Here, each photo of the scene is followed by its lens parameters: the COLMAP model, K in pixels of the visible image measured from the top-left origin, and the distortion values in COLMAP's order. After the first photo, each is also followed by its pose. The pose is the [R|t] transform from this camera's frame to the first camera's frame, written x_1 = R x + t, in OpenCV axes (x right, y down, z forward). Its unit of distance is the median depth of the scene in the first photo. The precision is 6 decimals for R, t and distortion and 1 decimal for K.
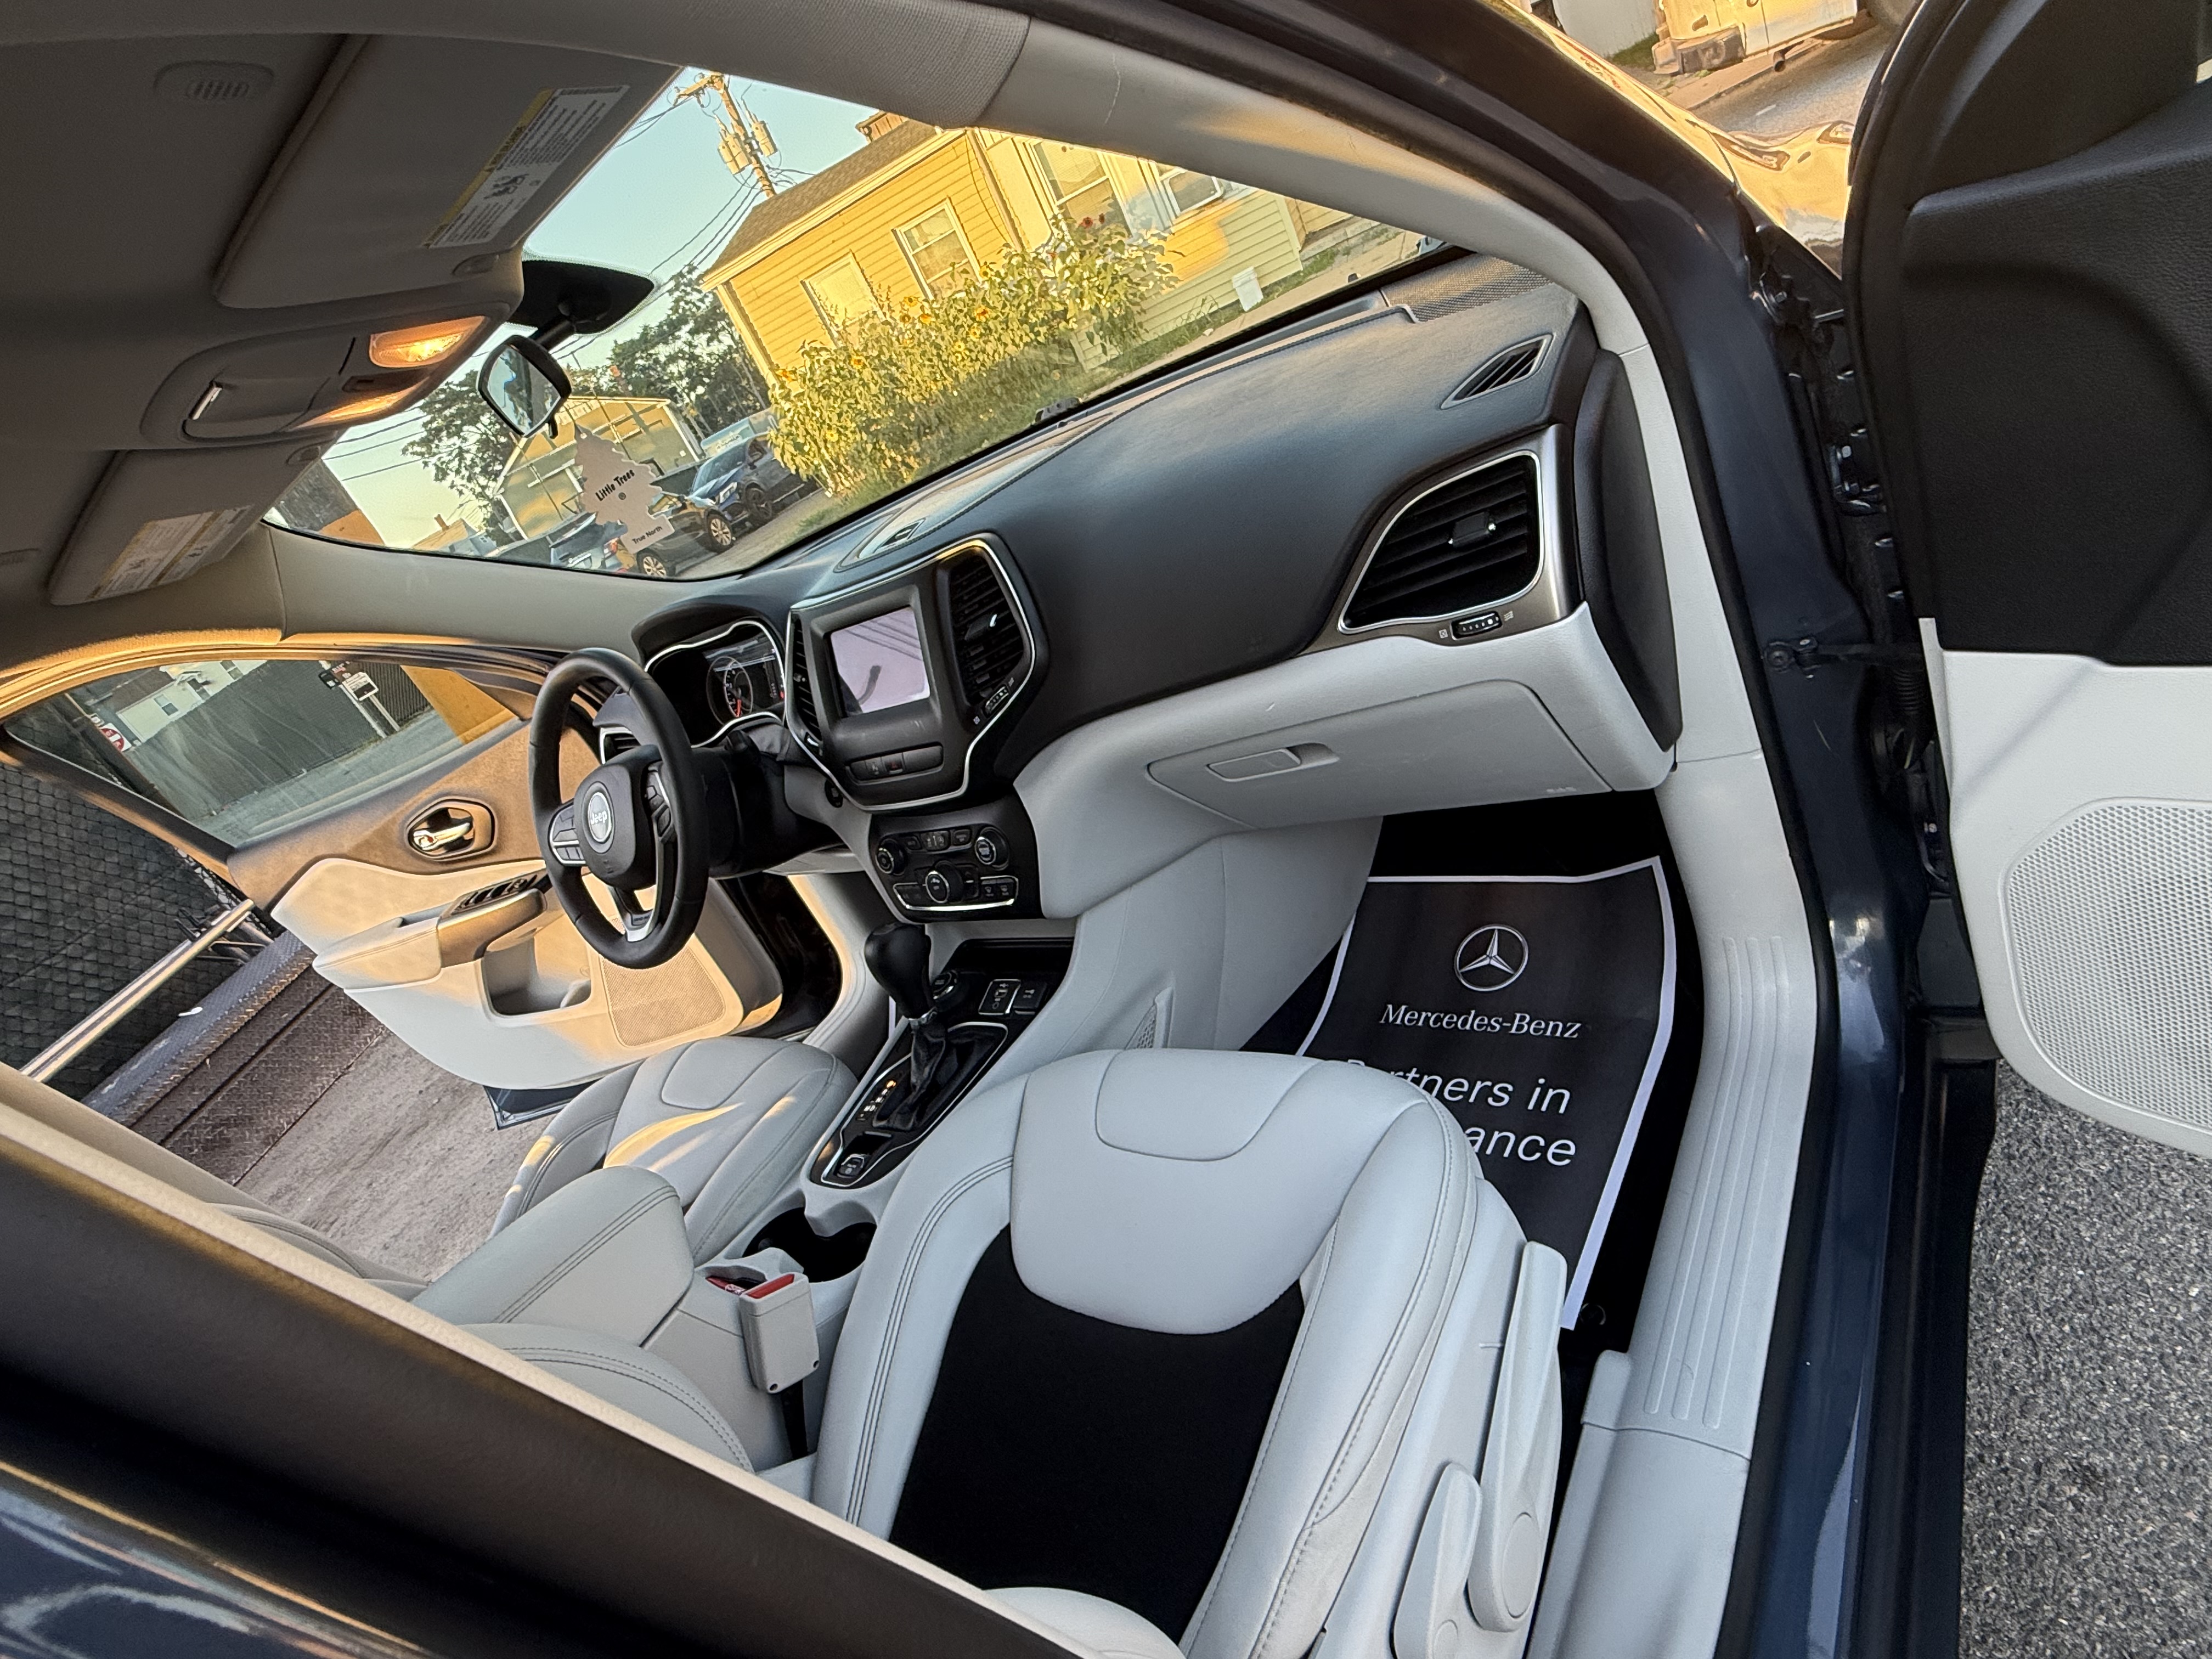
lens RADIAL K [[1182.6, 0, 1112.9], [0, 1182.6, 818.3], [0, 0, 1]] dist [0.006323, 0.000388]
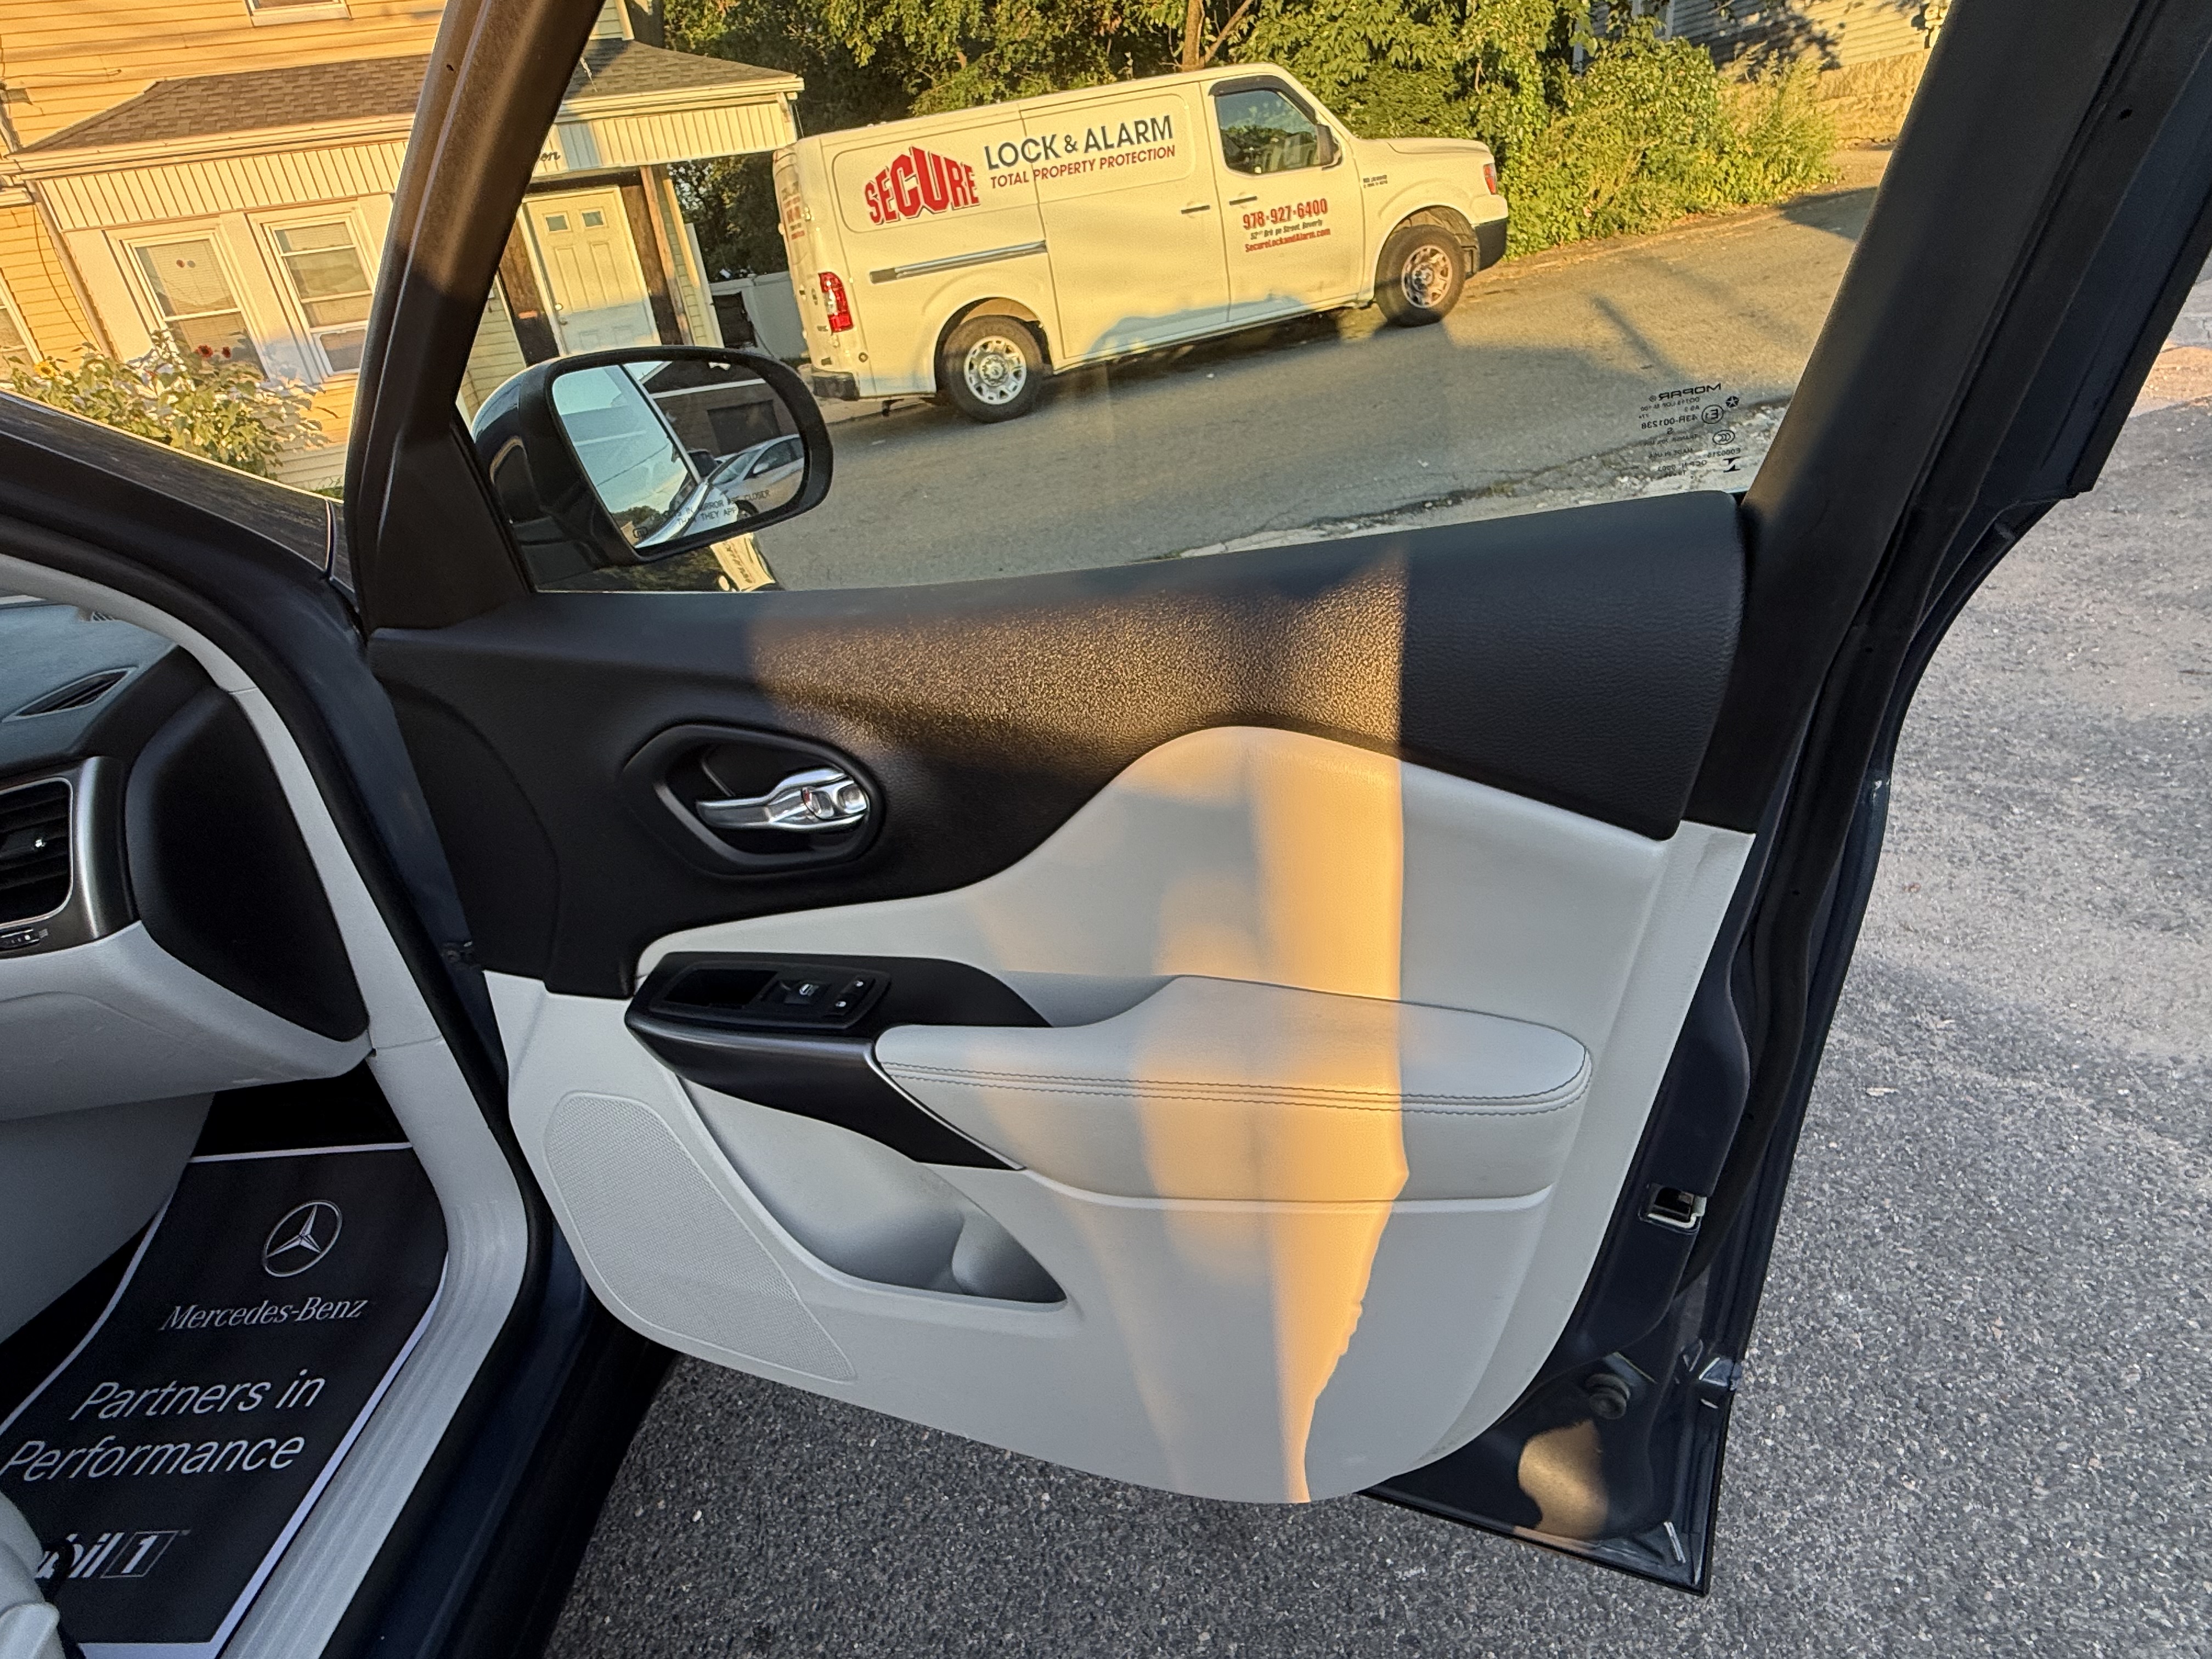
lens RADIAL K [[1164.1, 0, 1093.3], [0, 1164.1, 824.7], [0, 0, 1]] dist [0.005195, -0.001683]
pose [[0.800957, 0.065011, 0.595182, 0.292542], [0.037384, 0.986717, -0.158086, -0.046493], [-0.597553, 0.148871, 0.787888, -0.211852]]
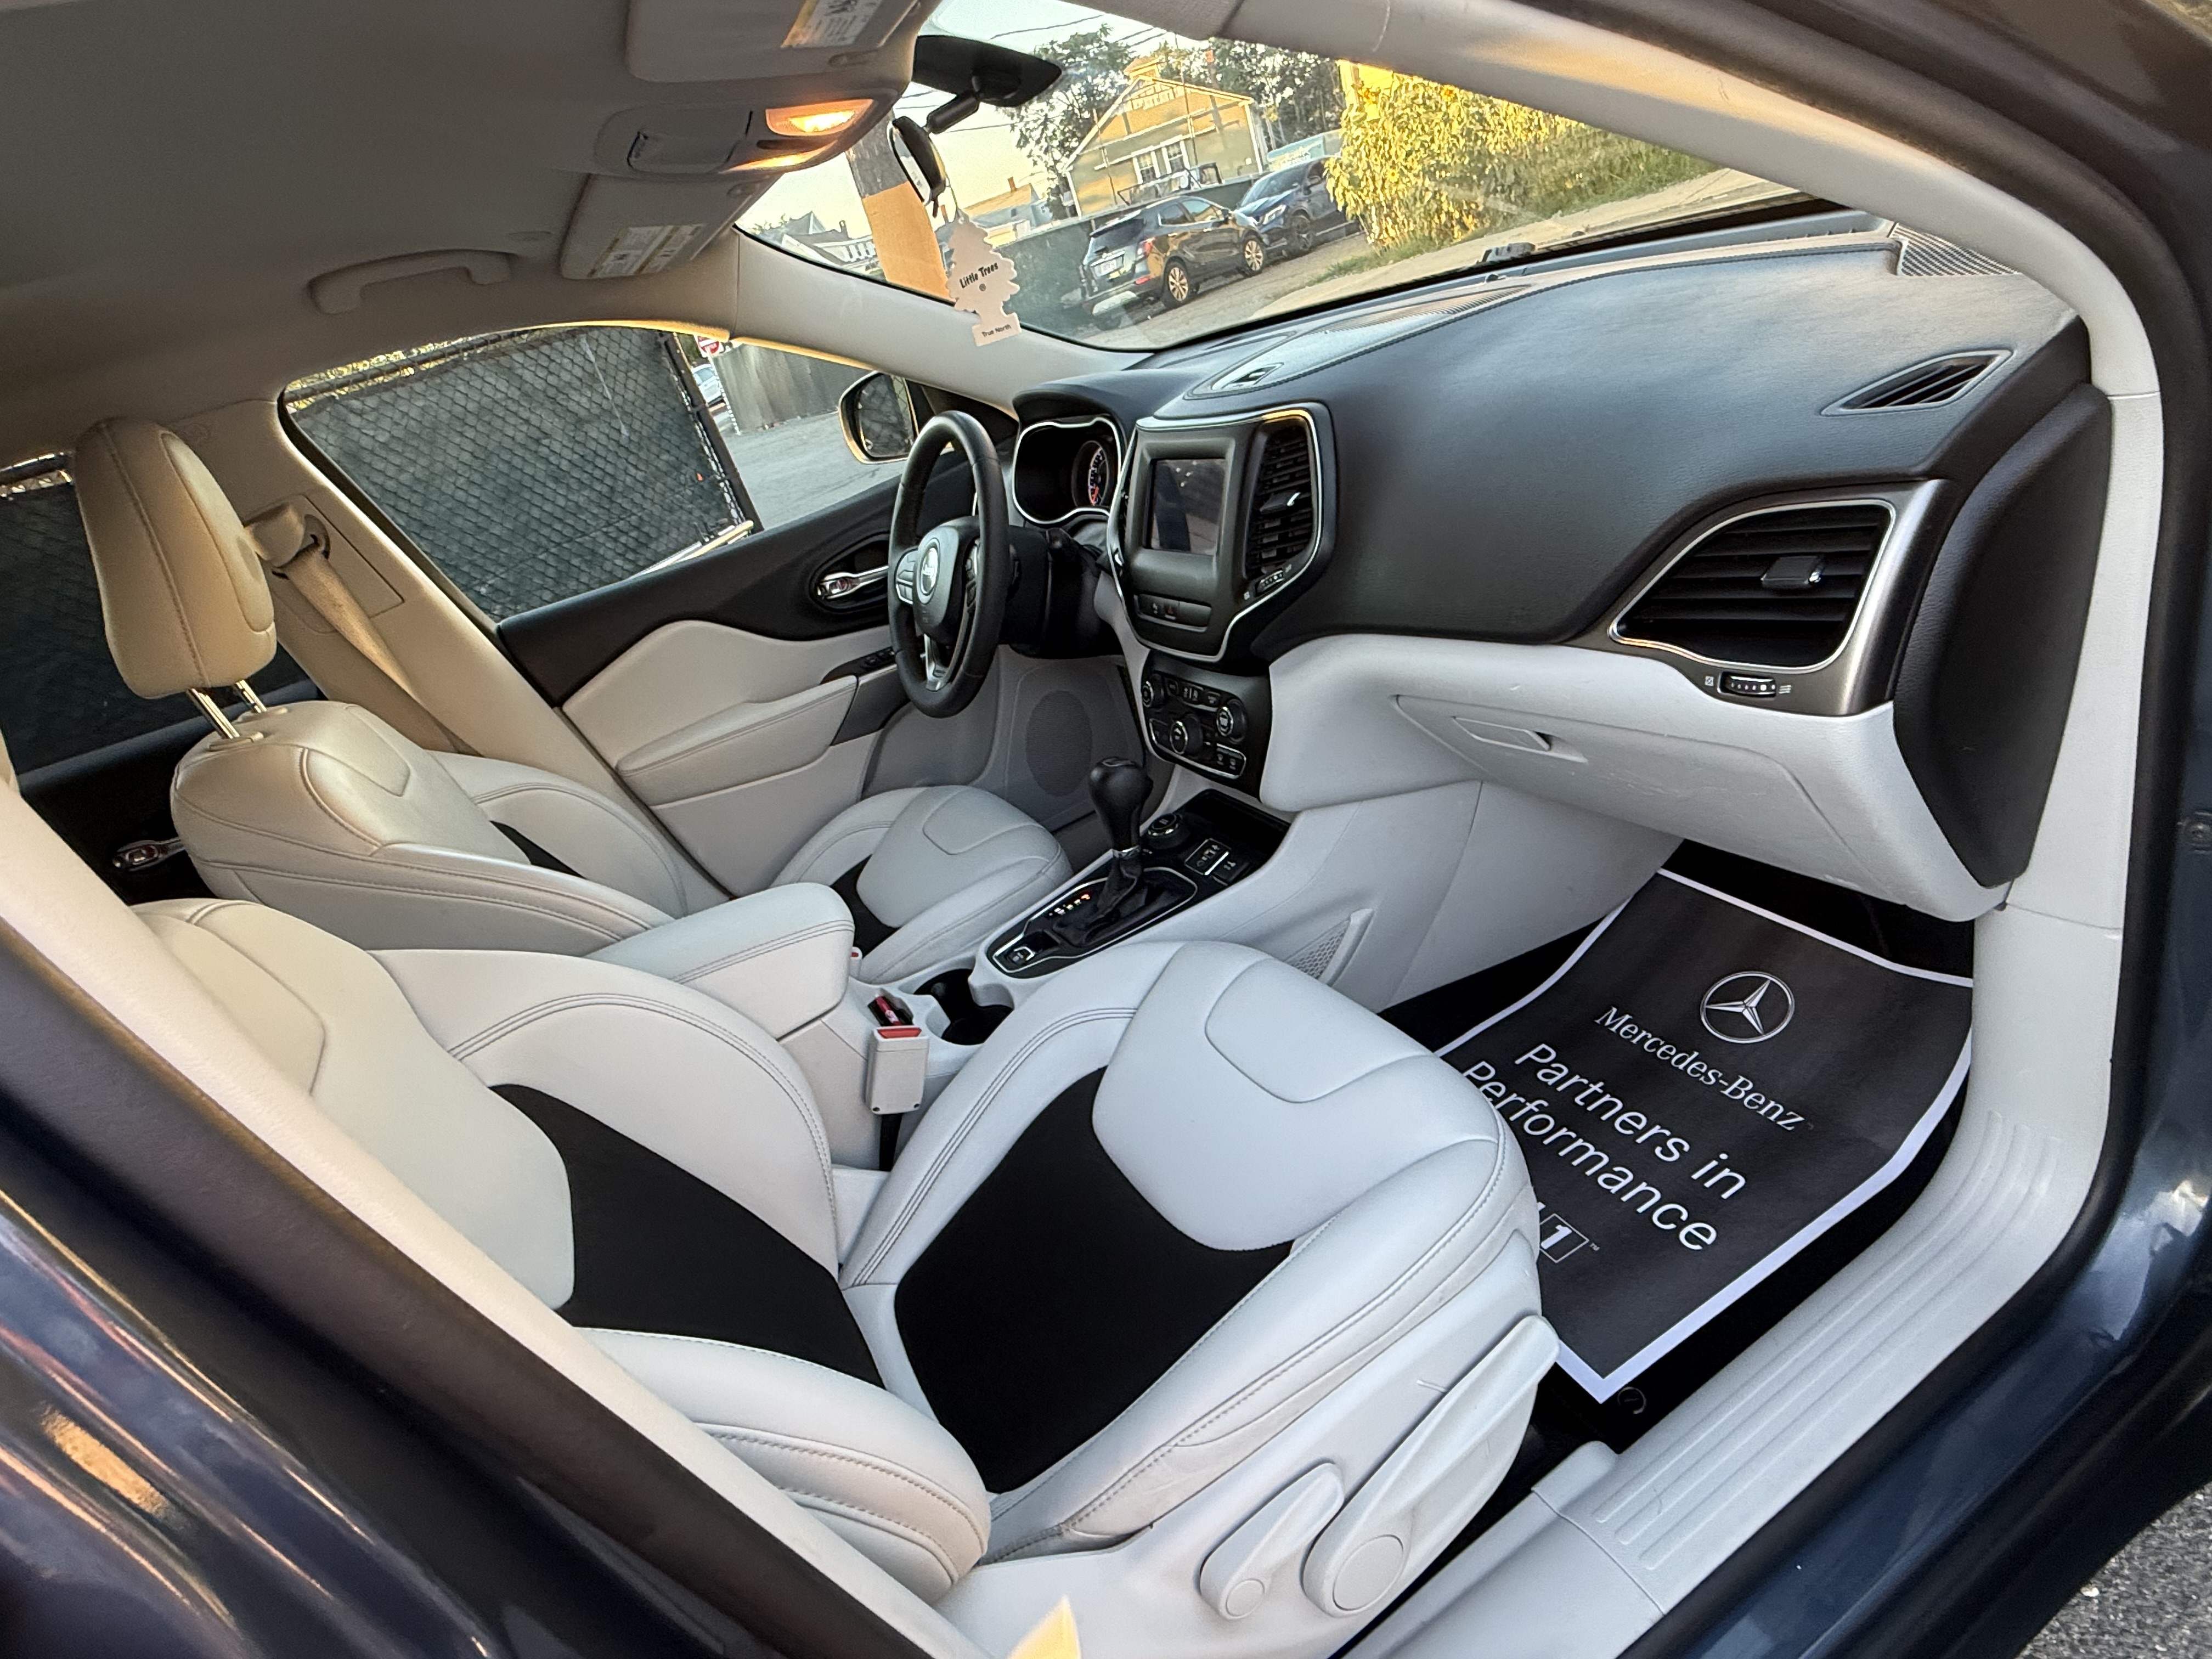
lens RADIAL K [[1178.6, 0, 1076.2], [0, 1178.6, 844.7], [0, 0, 1]] dist [0.005591, 0.000122]
pose [[0.885465, 0.351828, -0.303593, 0.118277], [-0.282059, 0.926096, 0.250578, -0.088719], [0.369317, -0.136247, 0.919262, 0.020018]]
